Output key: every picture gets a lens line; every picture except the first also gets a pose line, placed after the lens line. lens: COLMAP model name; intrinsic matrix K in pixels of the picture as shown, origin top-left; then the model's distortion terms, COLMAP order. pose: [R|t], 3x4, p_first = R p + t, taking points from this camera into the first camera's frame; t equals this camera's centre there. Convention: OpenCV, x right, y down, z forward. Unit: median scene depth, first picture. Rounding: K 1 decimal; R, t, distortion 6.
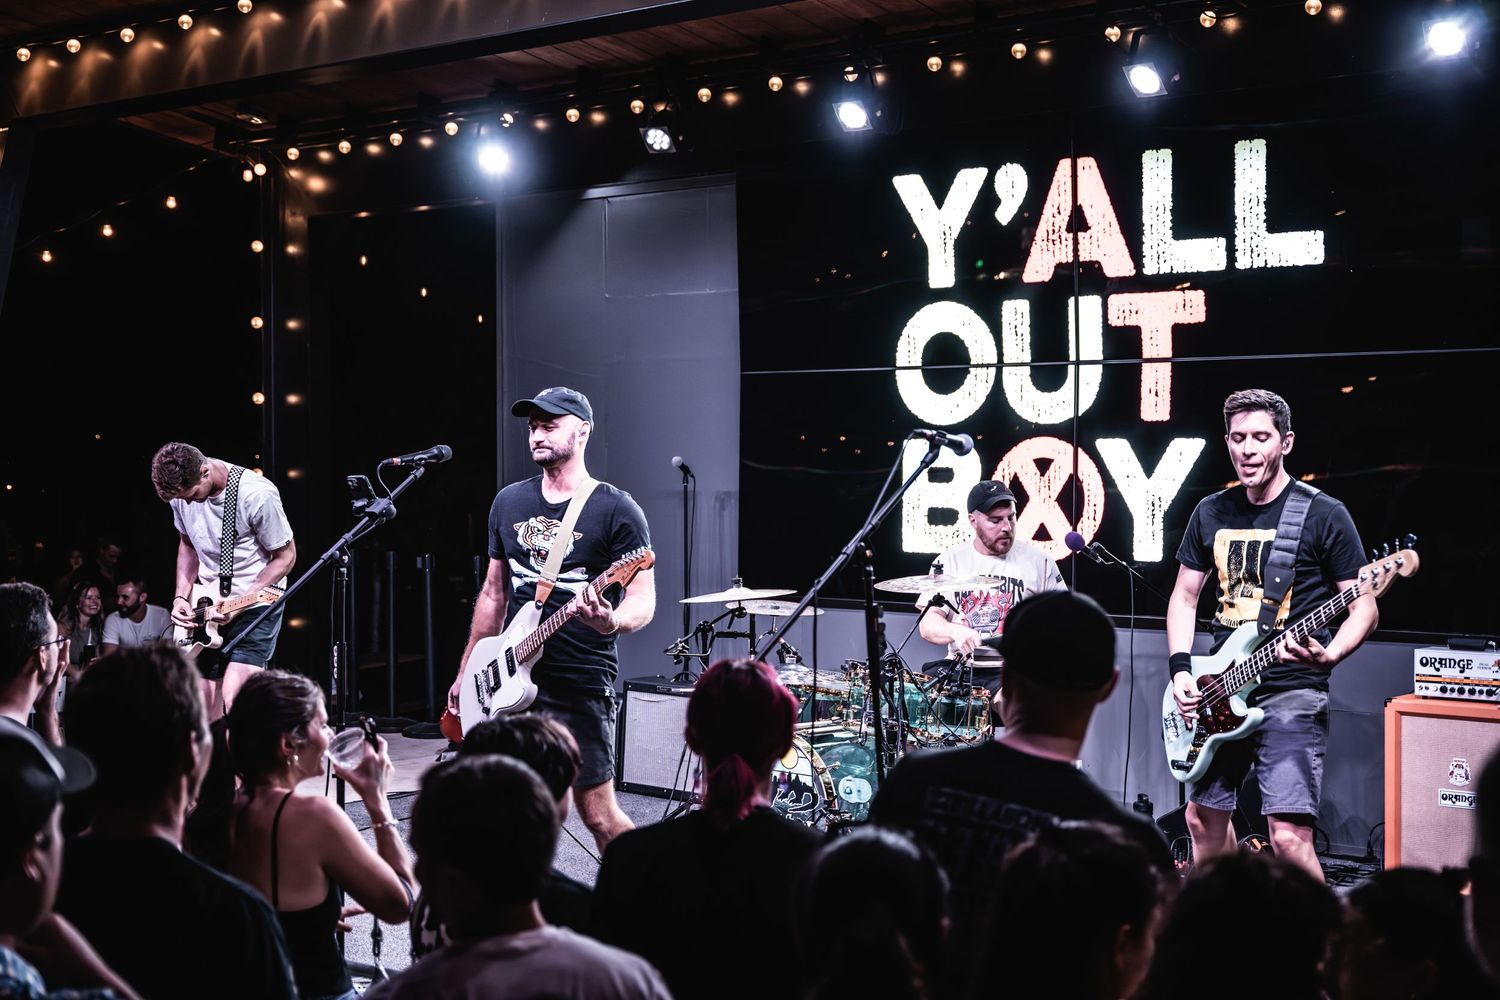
lens RADIAL K [[2146.8, 0, 750.0], [0, 2146.8, 500.0], [0, 0, 1]] dist [0.025845, -0.013173]
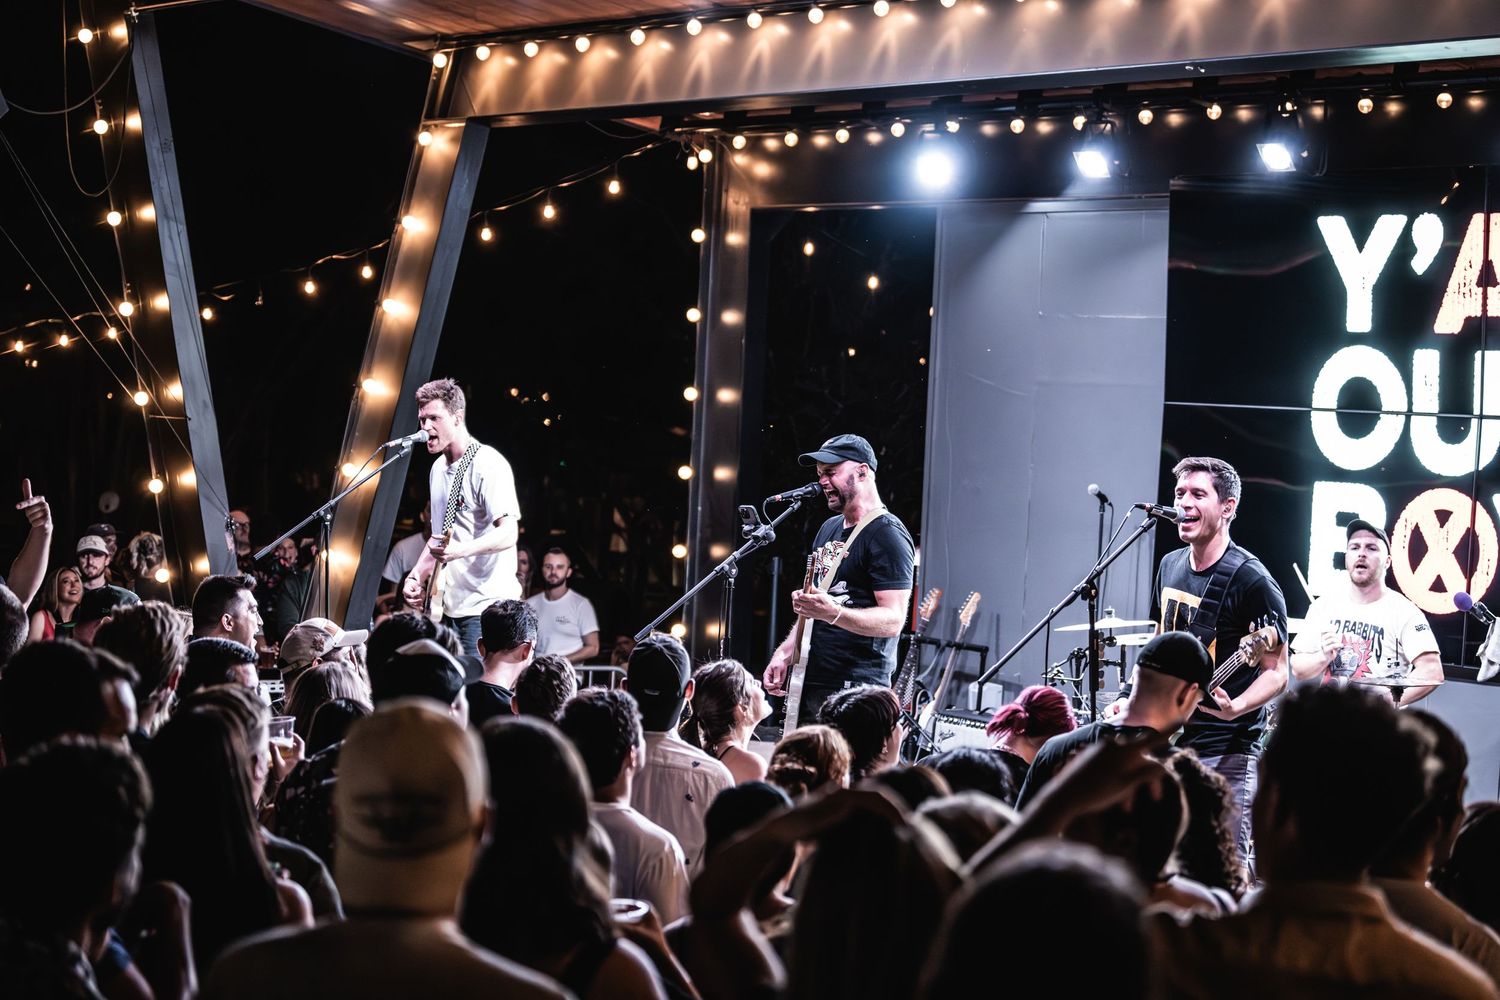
lens RADIAL K [[3093.8, 0, 750.0], [0, 3093.8, 500.0], [0, 0, 1]] dist [-0.016732, 0.050771]
pose [[0.976282, 0.056167, -0.209091, 0.121297], [-0.055317, 0.998420, 0.009915, -0.020327], [0.209317, 0.001887, 0.977846, -0.470987]]
